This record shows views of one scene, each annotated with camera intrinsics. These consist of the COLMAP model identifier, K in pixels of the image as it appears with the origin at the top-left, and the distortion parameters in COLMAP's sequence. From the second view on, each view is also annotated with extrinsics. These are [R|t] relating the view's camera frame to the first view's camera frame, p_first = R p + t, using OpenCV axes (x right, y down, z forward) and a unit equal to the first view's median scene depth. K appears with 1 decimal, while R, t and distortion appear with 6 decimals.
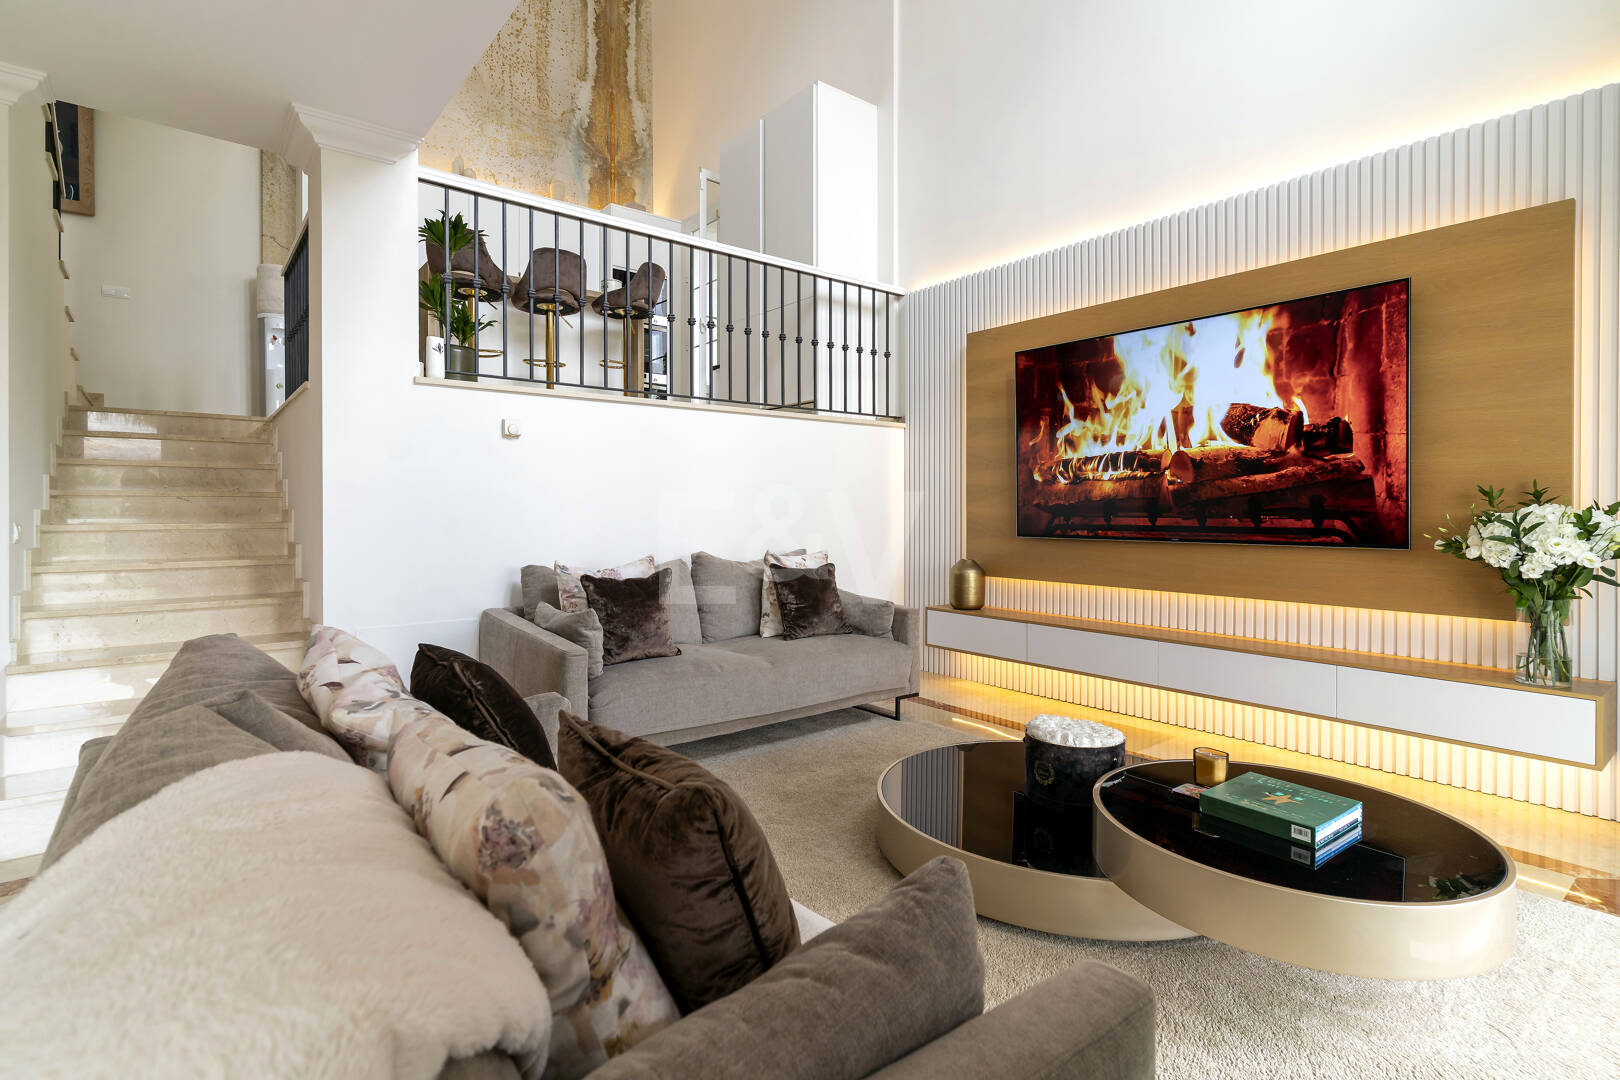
lens RADIAL K [[801.6, 0, 809.2], [0, 801.6, 529.5], [0, 0, 1]] dist [-0.003465, 0.000159]
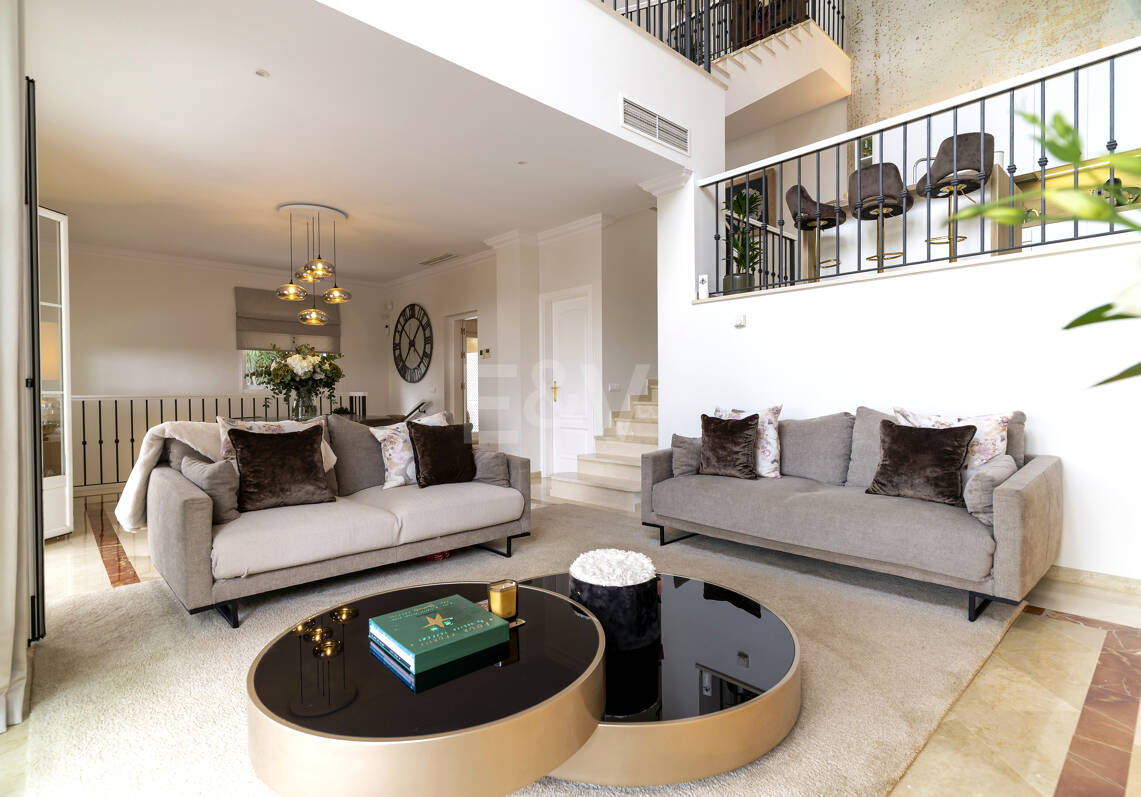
lens RADIAL K [[575.5, 0, 541.9], [0, 575.5, 394.9], [0, 0, 1]] dist [0.000671, 0.001761]
pose [[0.063353, 0.014460, -0.997886, 0.654420], [0.007869, 0.999857, 0.014988, -0.004281], [0.997960, -0.008801, 0.063230, 0.501952]]
